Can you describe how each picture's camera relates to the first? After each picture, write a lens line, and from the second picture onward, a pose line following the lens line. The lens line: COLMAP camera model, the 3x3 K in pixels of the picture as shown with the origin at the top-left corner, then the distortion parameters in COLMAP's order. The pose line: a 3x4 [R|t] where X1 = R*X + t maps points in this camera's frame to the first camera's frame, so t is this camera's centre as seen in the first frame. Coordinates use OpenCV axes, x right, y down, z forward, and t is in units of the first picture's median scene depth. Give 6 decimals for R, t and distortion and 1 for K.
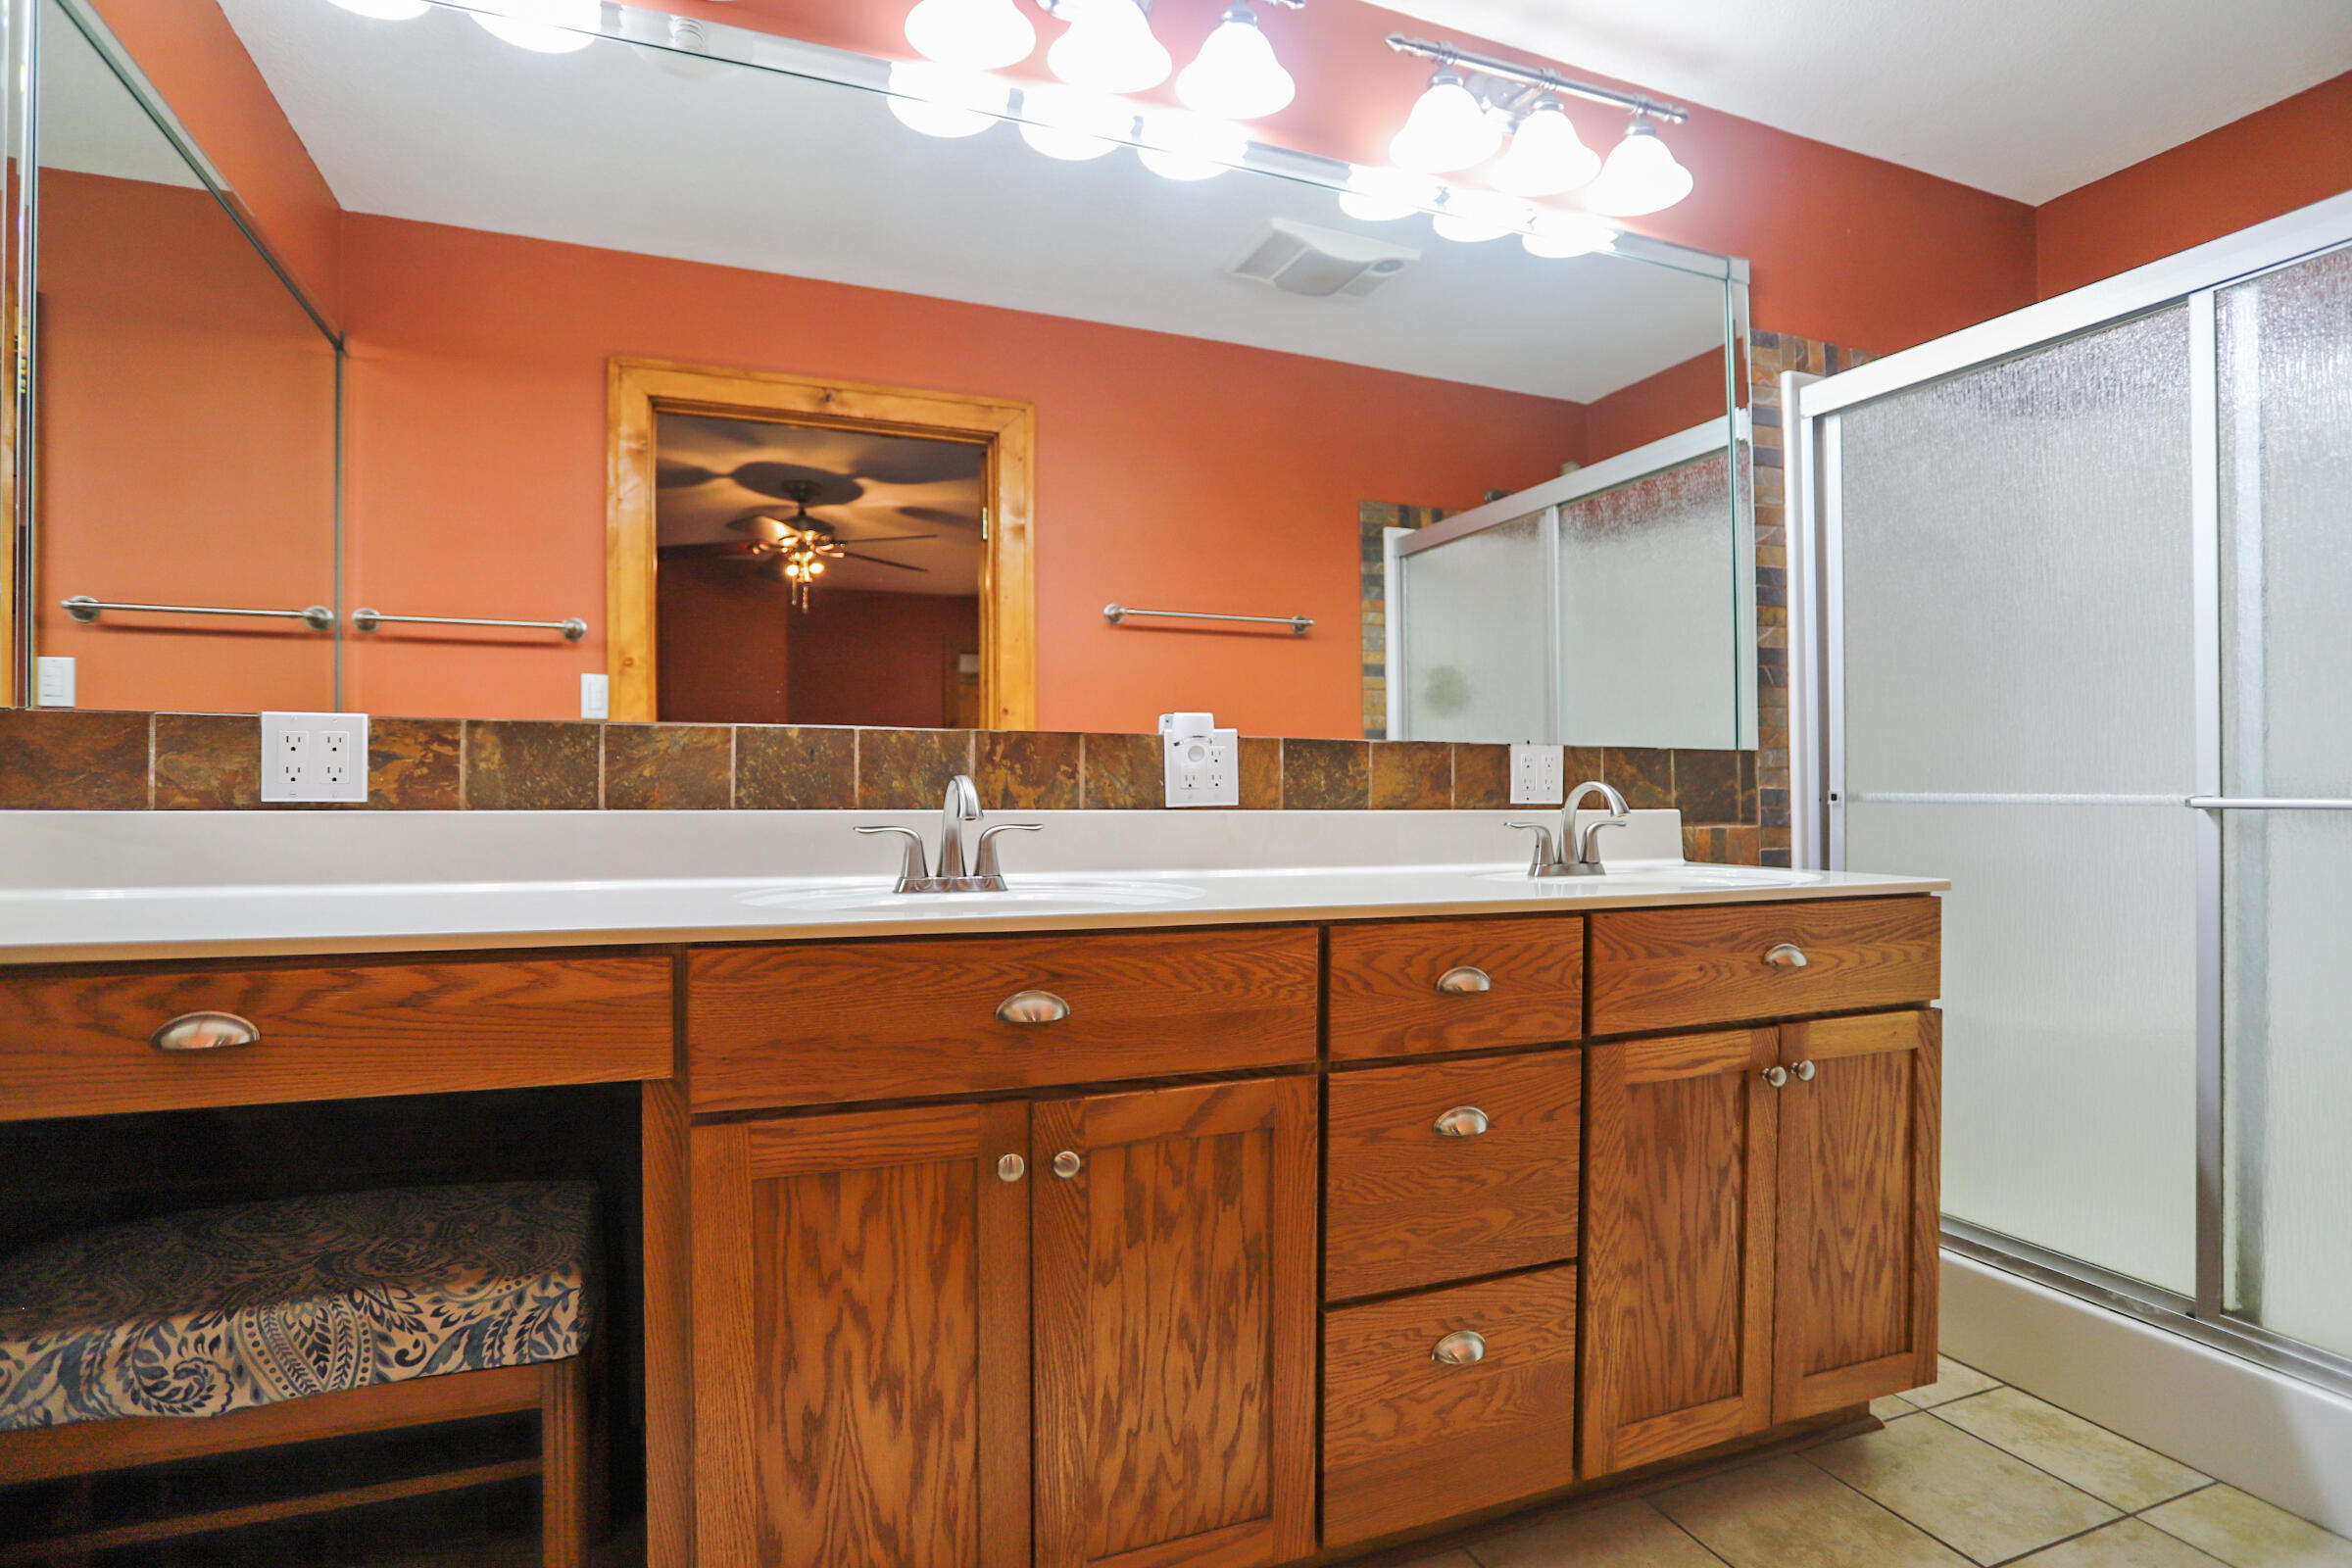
lens RADIAL K [[1167.0, 0, 1171.0], [0, 1167.0, 776.8], [0, 0, 1]] dist [-0.052769, 0.001552]
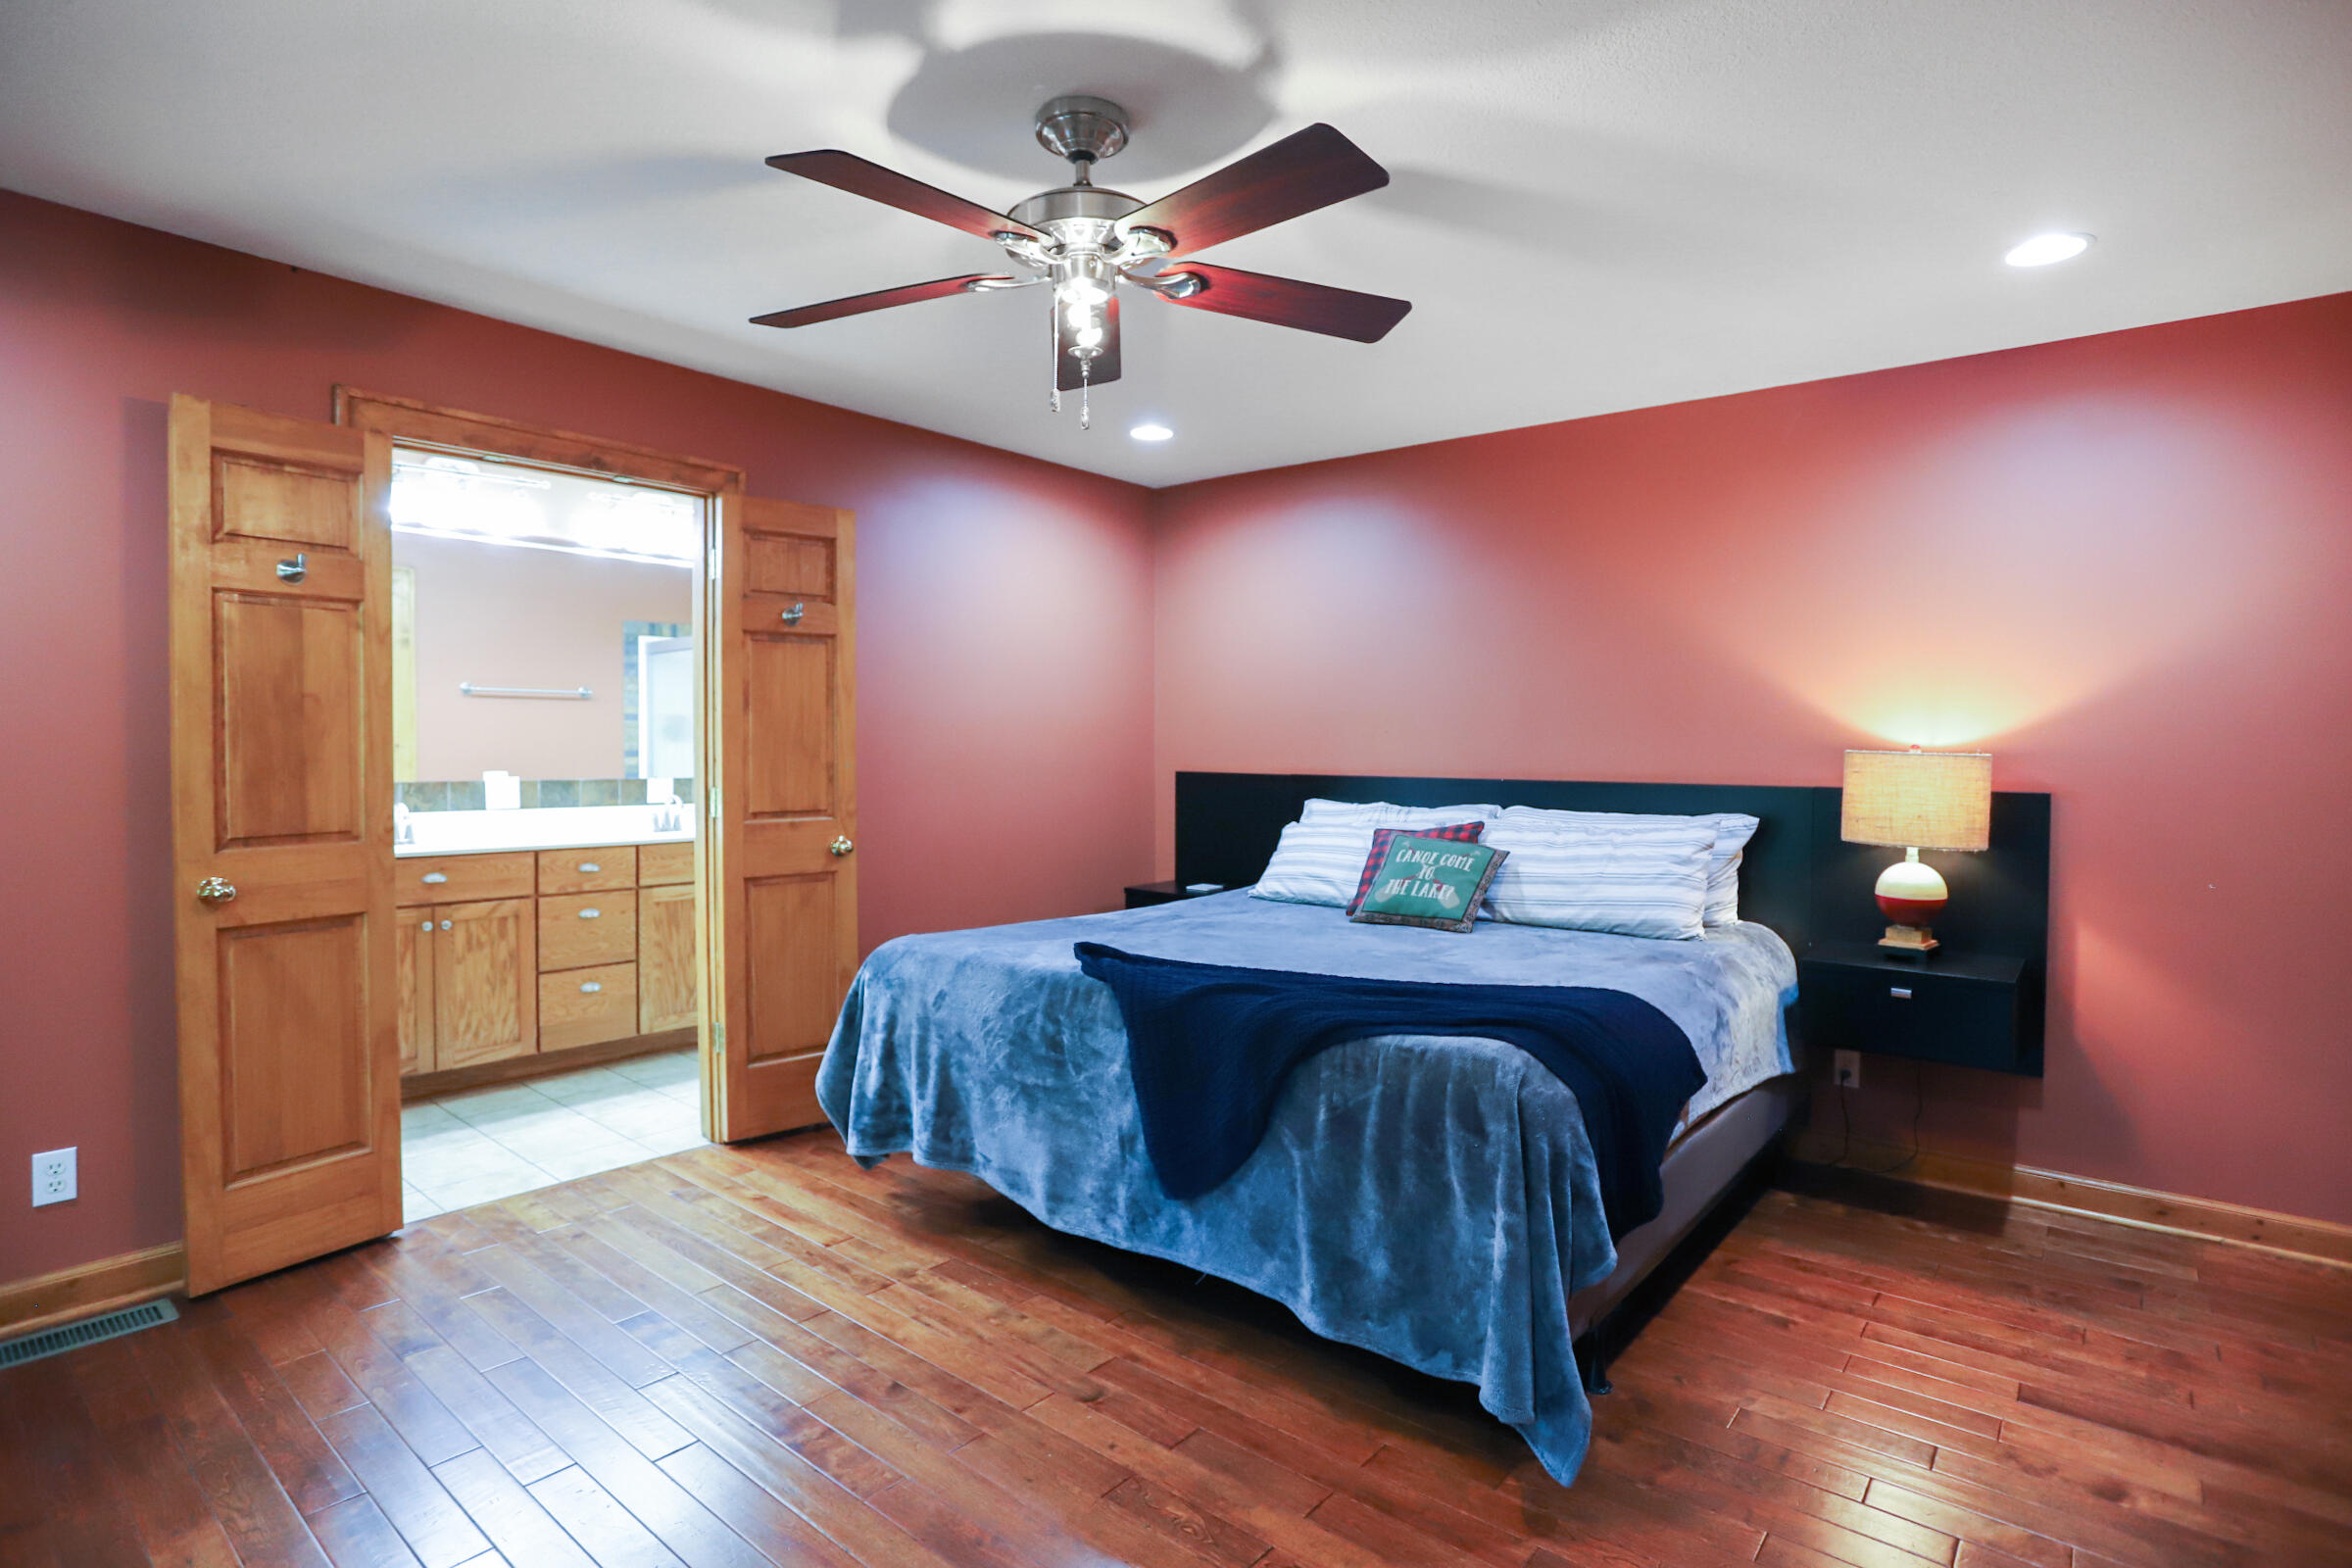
lens RADIAL K [[1167.0, 0, 1162.7], [0, 1167.0, 765.4], [0, 0, 1]] dist [-0.052769, 0.001552]
pose [[0.882385, -0.000357, 0.470527, 0.159426], [-0.016464, 0.999364, 0.031633, -0.226684], [-0.470239, -0.035659, 0.881818, -2.474805]]
